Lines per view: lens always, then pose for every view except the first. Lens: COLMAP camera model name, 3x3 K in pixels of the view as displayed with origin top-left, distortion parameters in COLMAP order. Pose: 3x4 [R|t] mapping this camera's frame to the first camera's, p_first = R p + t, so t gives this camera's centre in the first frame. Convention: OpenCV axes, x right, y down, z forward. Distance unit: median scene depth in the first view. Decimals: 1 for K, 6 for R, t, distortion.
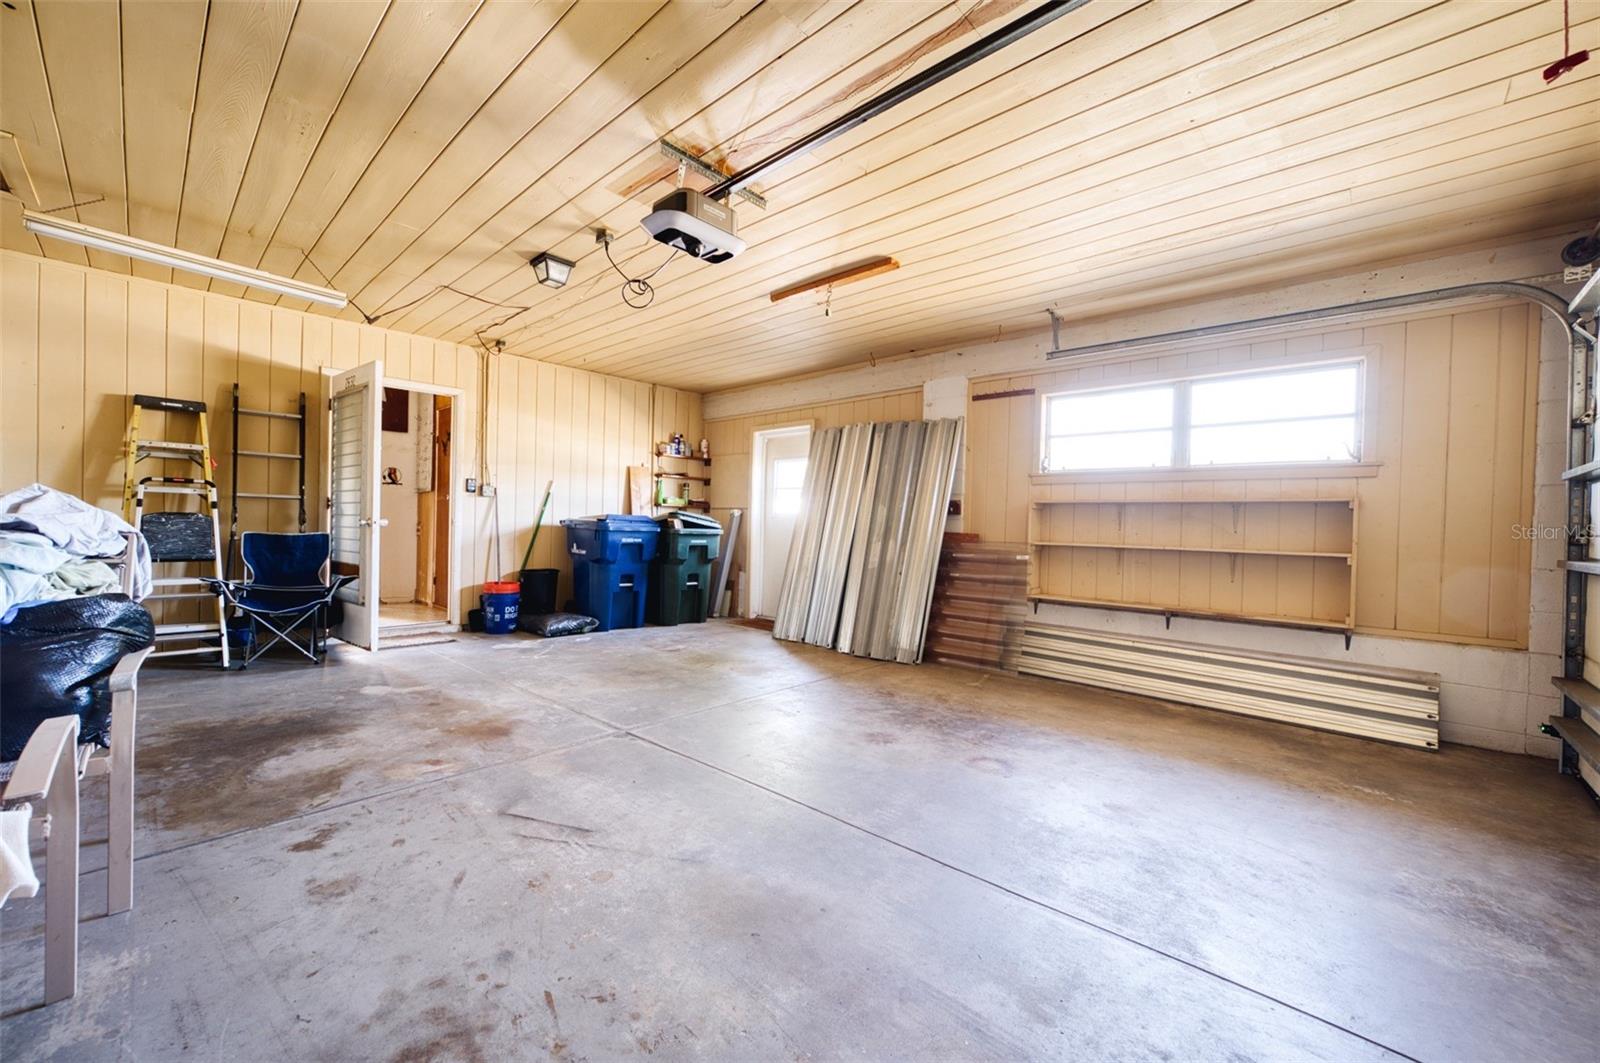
lens RADIAL K [[628.0, 0, 801.1], [0, 628.0, 533.7], [0, 0, 1]] dist [-0.011519, 0.003798]
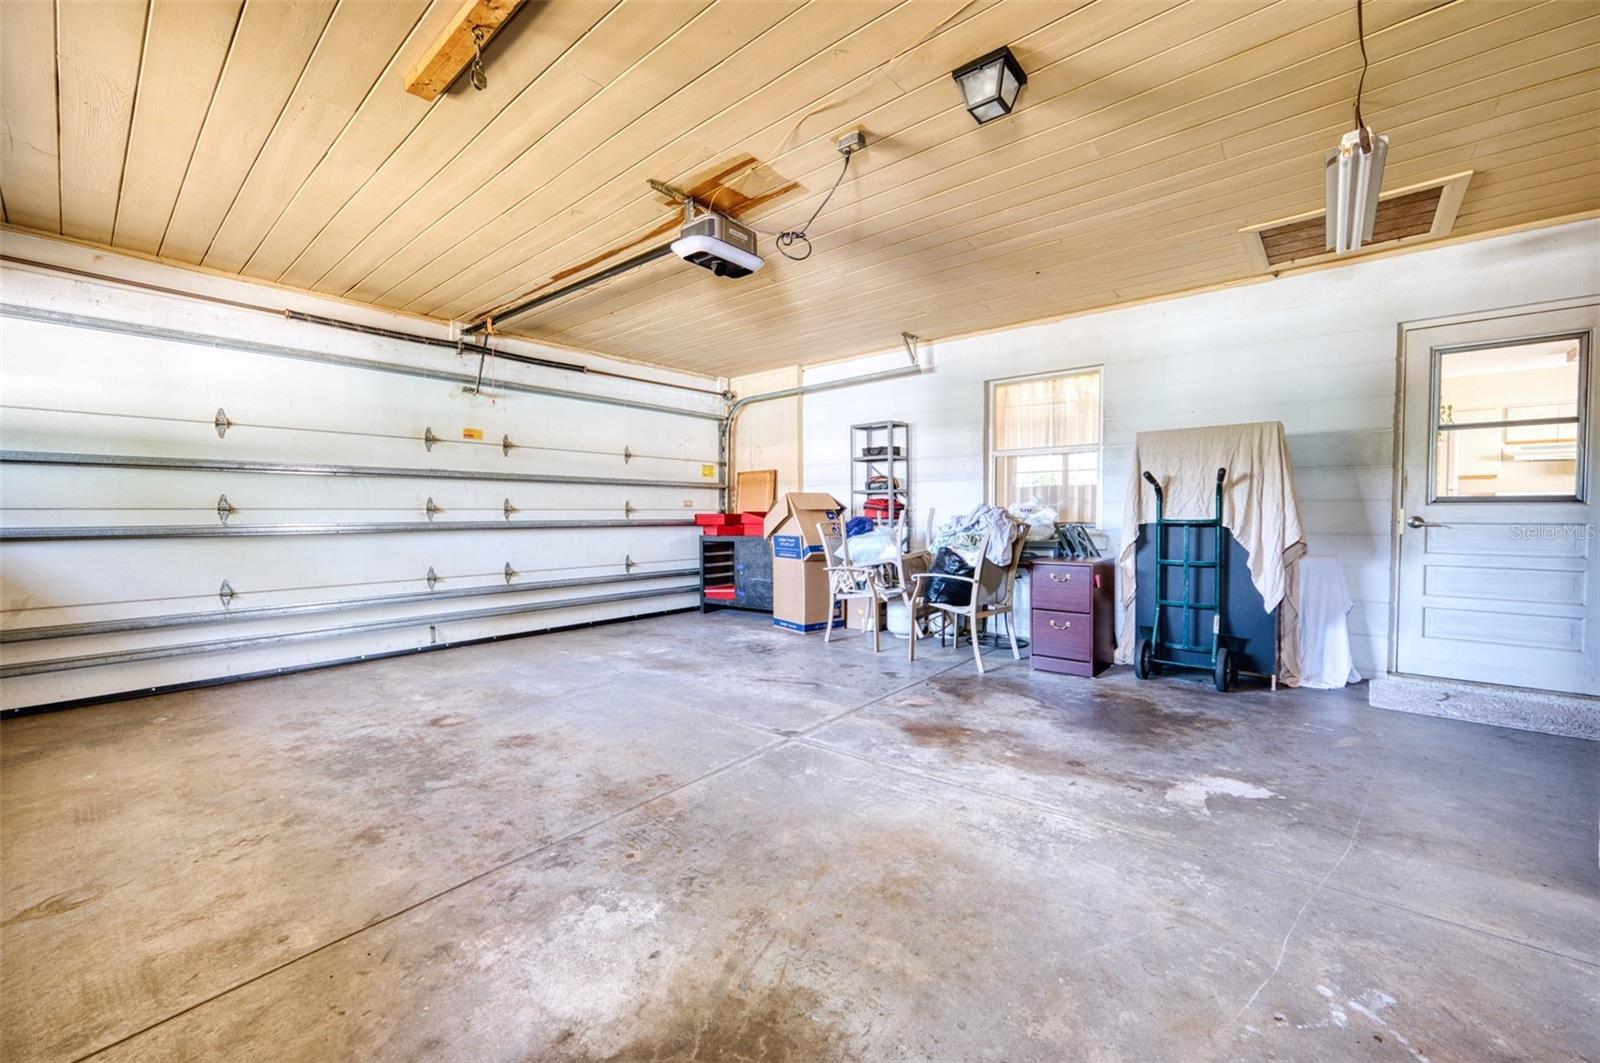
lens RADIAL K [[628.0, 0, 798.0], [0, 628.0, 532.3], [0, 0, 1]] dist [-0.011519, 0.003798]
pose [[-0.998755, -0.018423, -0.046355, -0.256374], [-0.020521, 0.998767, 0.045204, -0.036483], [0.045465, 0.046099, -0.997902, 2.040980]]
